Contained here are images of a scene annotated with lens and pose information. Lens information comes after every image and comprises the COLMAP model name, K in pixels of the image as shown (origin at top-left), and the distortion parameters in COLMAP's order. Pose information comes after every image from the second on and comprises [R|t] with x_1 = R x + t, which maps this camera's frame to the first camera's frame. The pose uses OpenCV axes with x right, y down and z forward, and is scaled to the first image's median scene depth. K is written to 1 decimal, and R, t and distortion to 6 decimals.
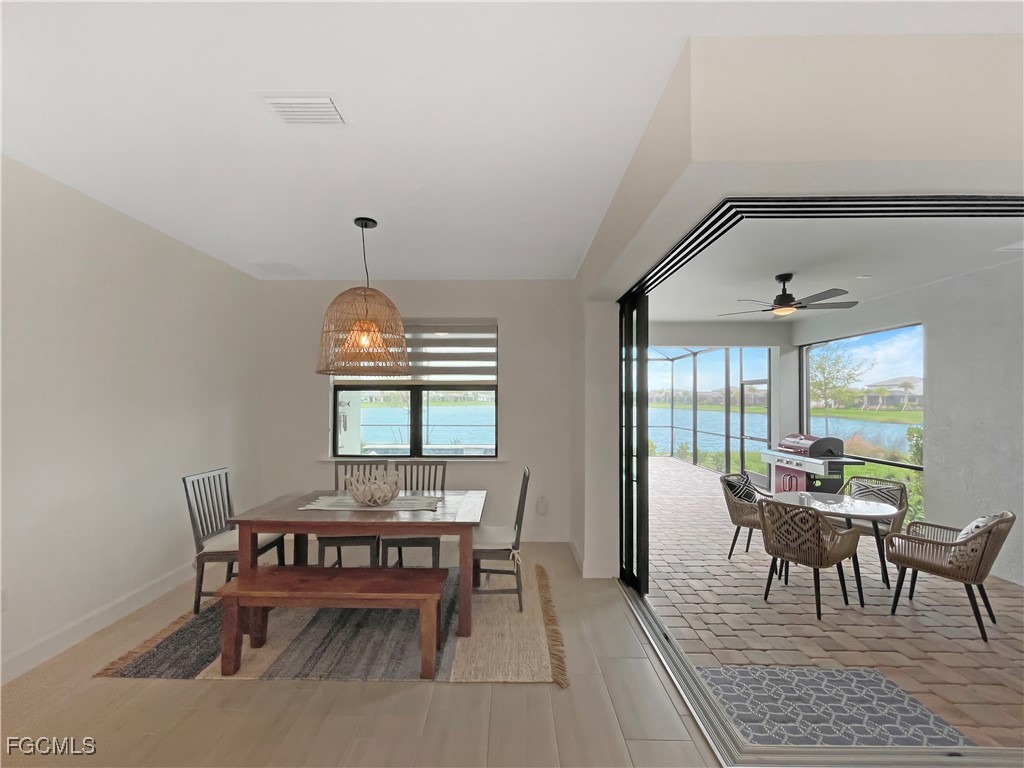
lens RADIAL K [[424.9, 0, 503.5], [0, 424.9, 400.1], [0, 0, 1]] dist [0.002139, 0.000007]
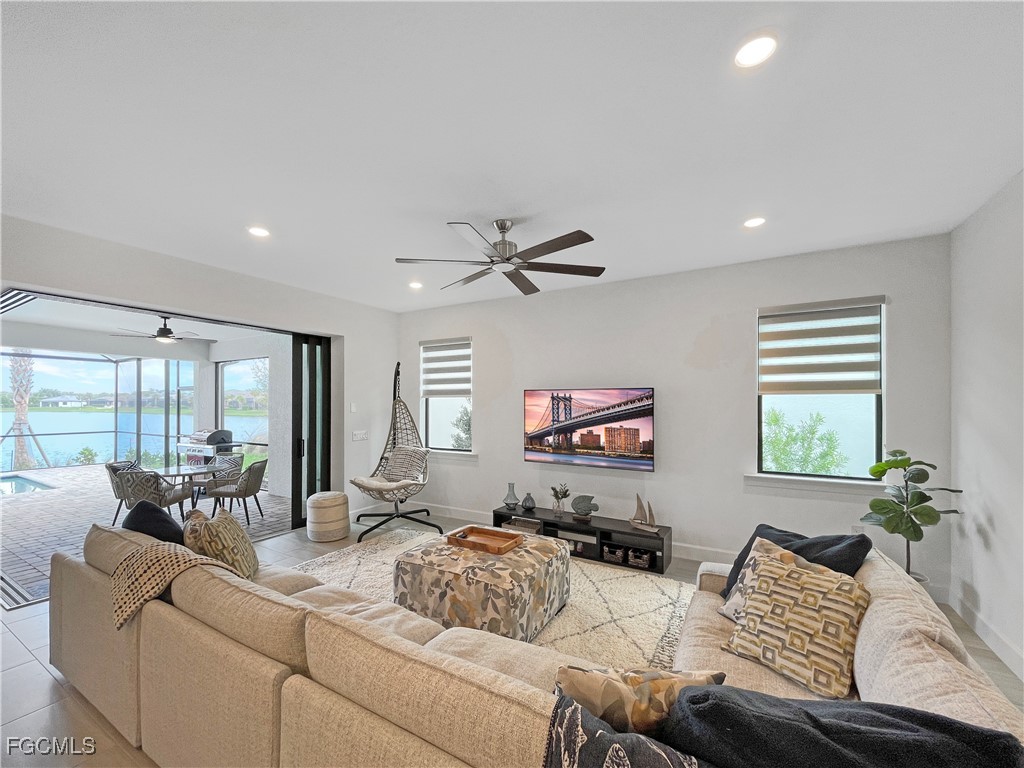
lens RADIAL K [[424.9, 0, 503.5], [0, 424.9, 400.1], [0, 0, 1]] dist [0.002139, 0.000007]
pose [[0.499562, 0.006217, 0.866256, 0.002657], [0.001128, 0.999969, -0.007827, 0.000820], [-0.866278, 0.004887, 0.499539, -0.416163]]
